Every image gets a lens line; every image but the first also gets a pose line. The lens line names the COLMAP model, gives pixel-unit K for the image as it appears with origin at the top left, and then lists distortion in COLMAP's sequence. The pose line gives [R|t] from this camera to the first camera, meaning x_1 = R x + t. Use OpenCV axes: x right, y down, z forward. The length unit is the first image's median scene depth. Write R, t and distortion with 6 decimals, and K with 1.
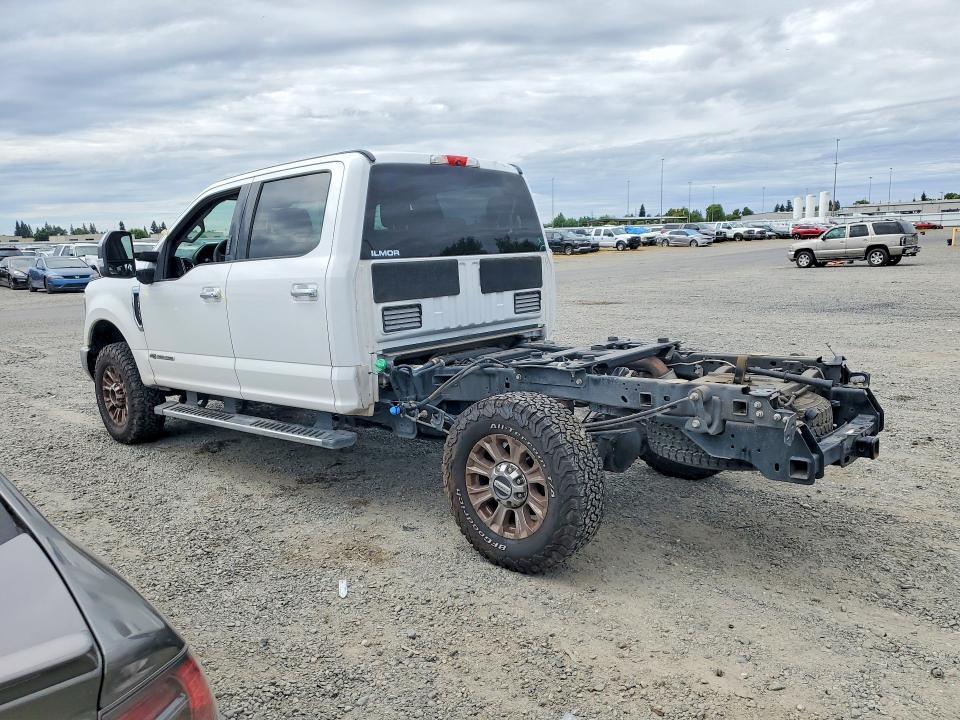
lens RADIAL K [[755.8, 0, 484.6], [0, 755.8, 356.5], [0, 0, 1]] dist [0.071170, -0.066940]
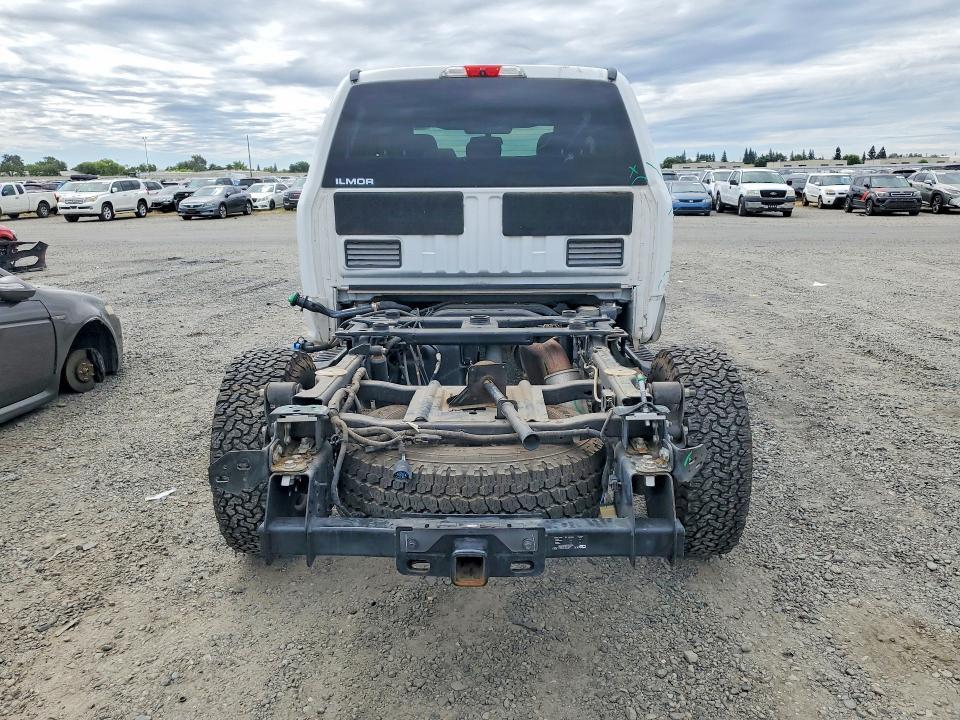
lens RADIAL K [[755.8, 0, 484.6], [0, 755.8, 356.5], [0, 0, 1]] dist [0.071170, -0.066940]
pose [[0.650269, 0.194544, -0.734372, 0.630388], [-0.125921, 0.980886, 0.148348, -0.076564], [0.749195, -0.003993, 0.662337, 0.456552]]
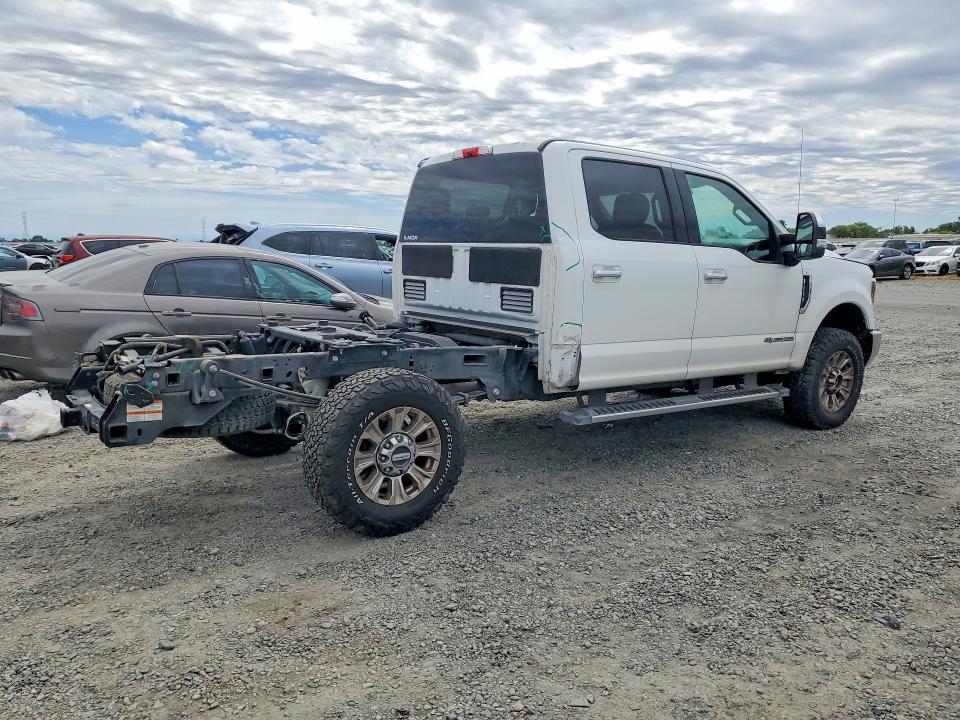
lens RADIAL K [[780.7, 0, 480.0], [0, 780.7, 360.0], [0, 0, 1]] dist [0.058717, -0.004869]
pose [[-0.220380, 0.171001, -0.960308, 1.048819], [-0.150542, 0.966754, 0.206697, -0.205796], [0.963727, 0.190119, -0.187310, 1.270868]]
